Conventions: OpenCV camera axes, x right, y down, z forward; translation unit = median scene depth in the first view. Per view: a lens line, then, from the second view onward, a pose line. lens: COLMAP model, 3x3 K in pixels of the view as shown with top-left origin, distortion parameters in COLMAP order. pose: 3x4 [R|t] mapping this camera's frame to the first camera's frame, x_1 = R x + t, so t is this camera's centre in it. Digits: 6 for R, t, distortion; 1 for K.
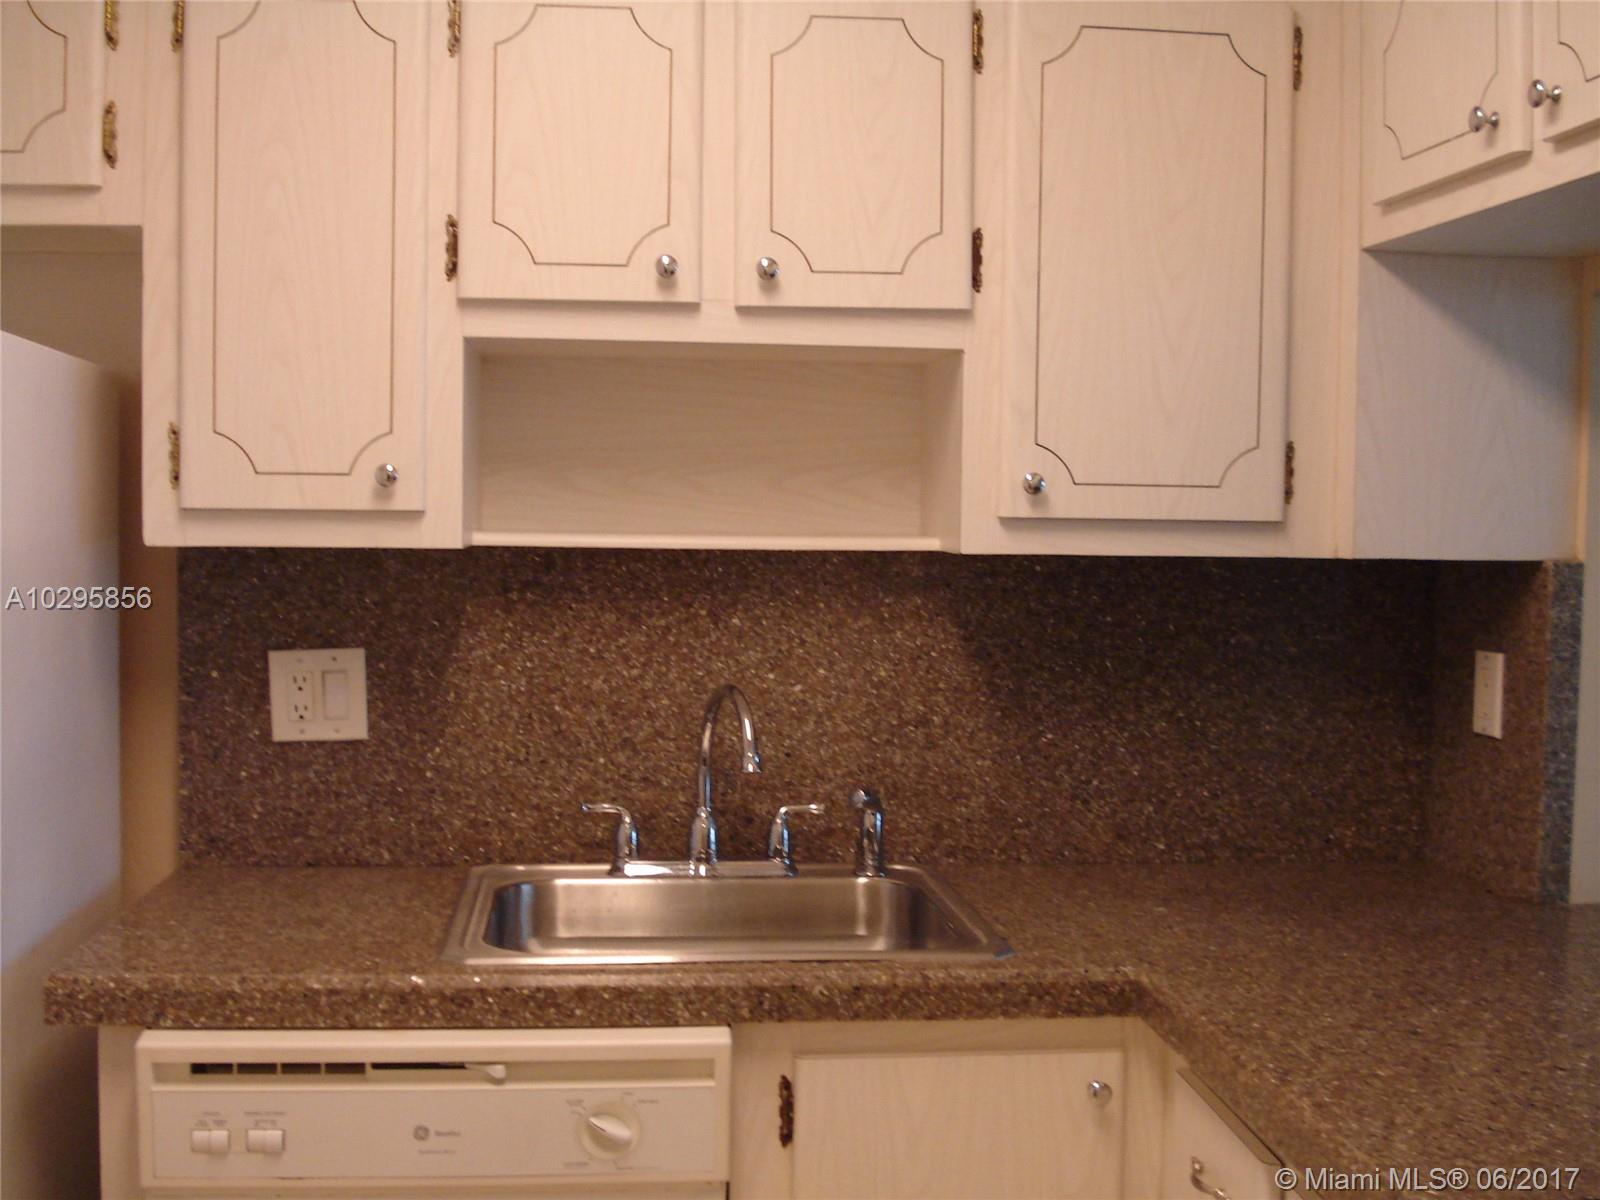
lens RADIAL K [[1809.9, 0, 805.2], [0, 1809.9, 588.6], [0, 0, 1]] dist [-0.082713, -0.065373]
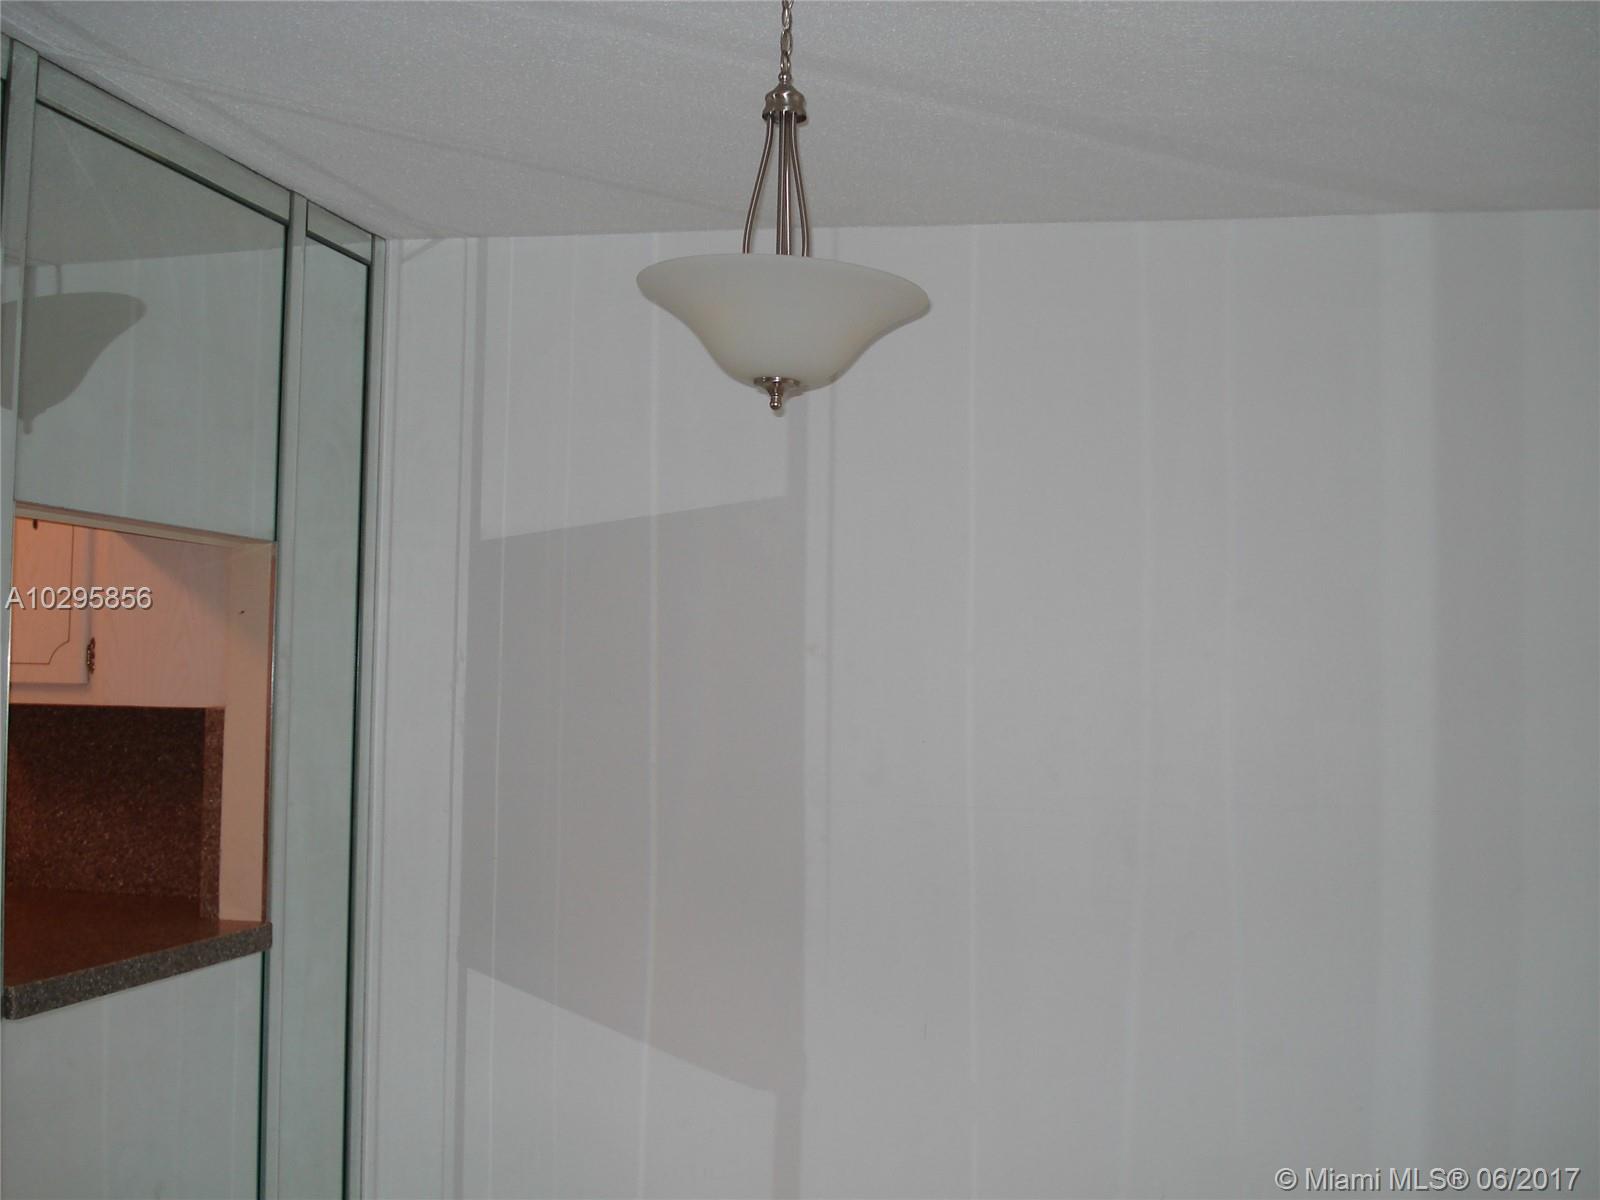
lens RADIAL K [[1809.9, 0, 805.2], [0, 1809.9, 588.6], [0, 0, 1]] dist [-0.082713, -0.065373]
pose [[0.951270, -0.015347, -0.307978, 1.227900], [-0.016504, 0.994795, -0.100548, 0.027163], [0.307918, 0.100732, 0.946065, -0.349874]]
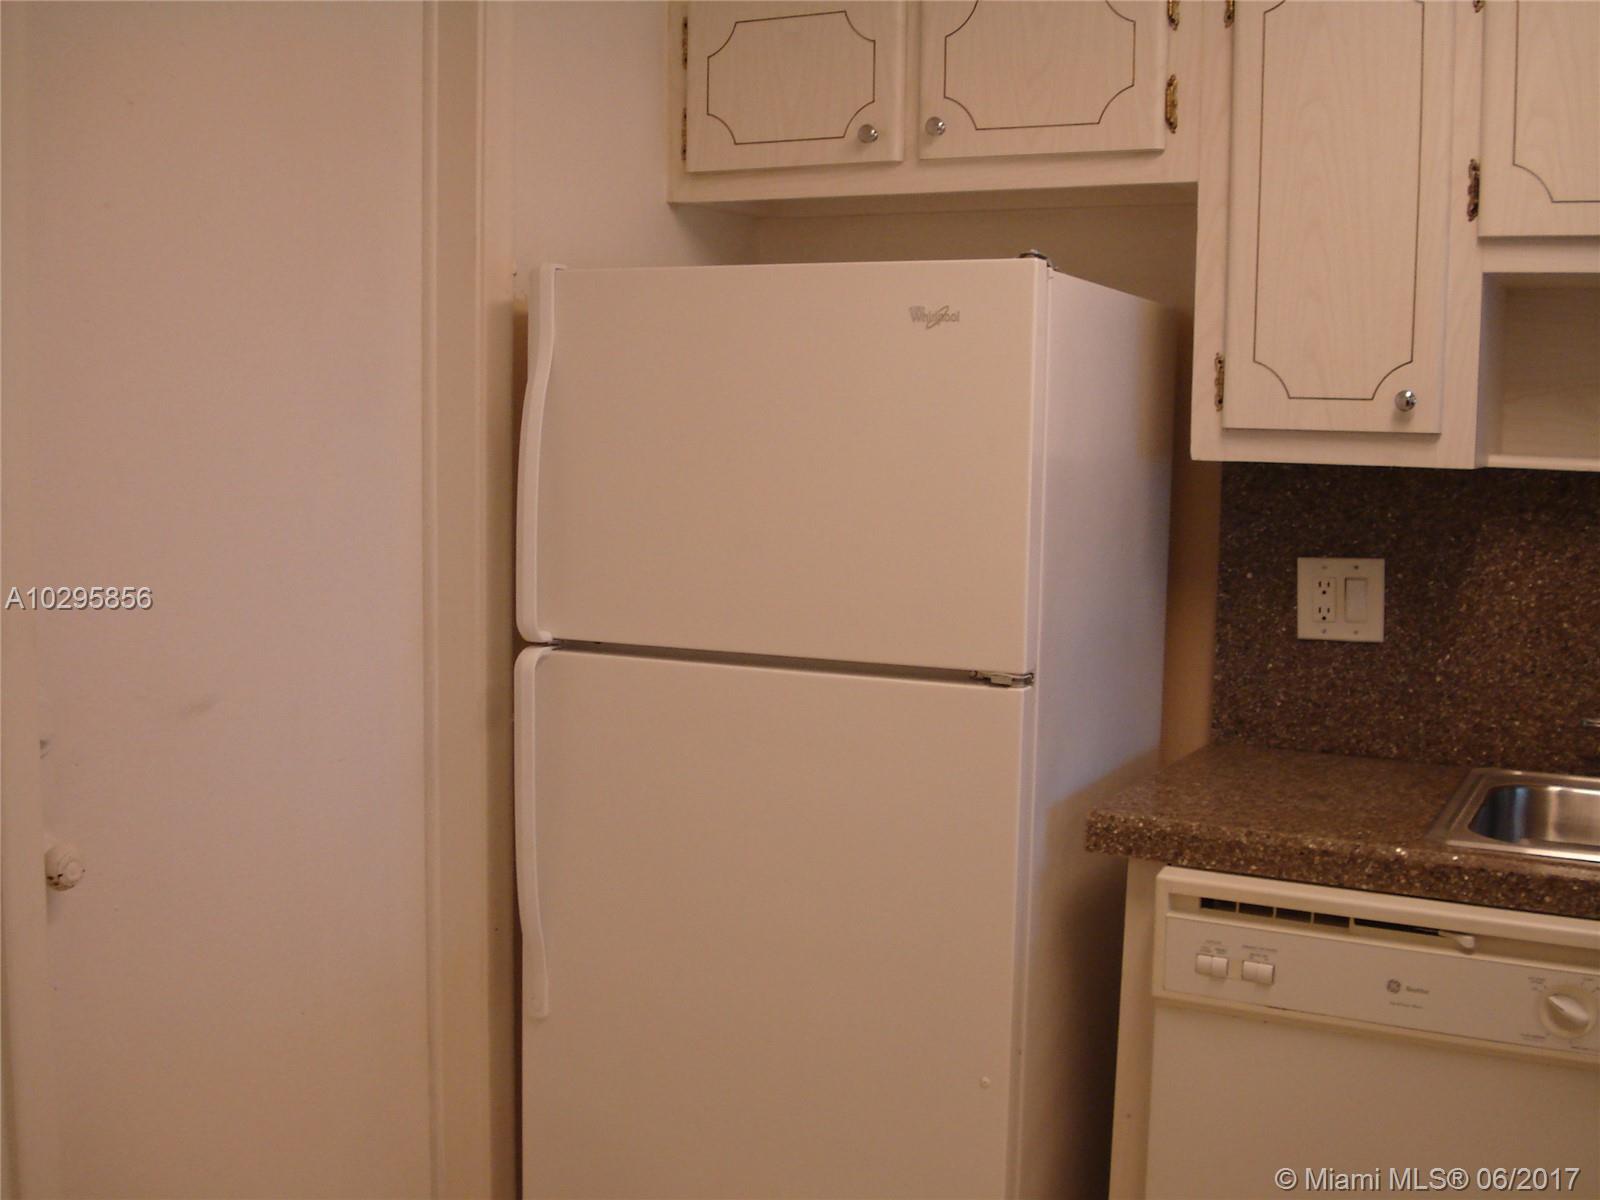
lens RADIAL K [[1809.9, 0, 805.2], [0, 1809.9, 588.6], [0, 0, 1]] dist [-0.082713, -0.065373]
pose [[0.836314, 0.056556, -0.545325, 0.065237], [-0.033559, 0.998081, 0.052045, 0.007231], [0.547222, -0.025225, 0.836607, -0.121702]]
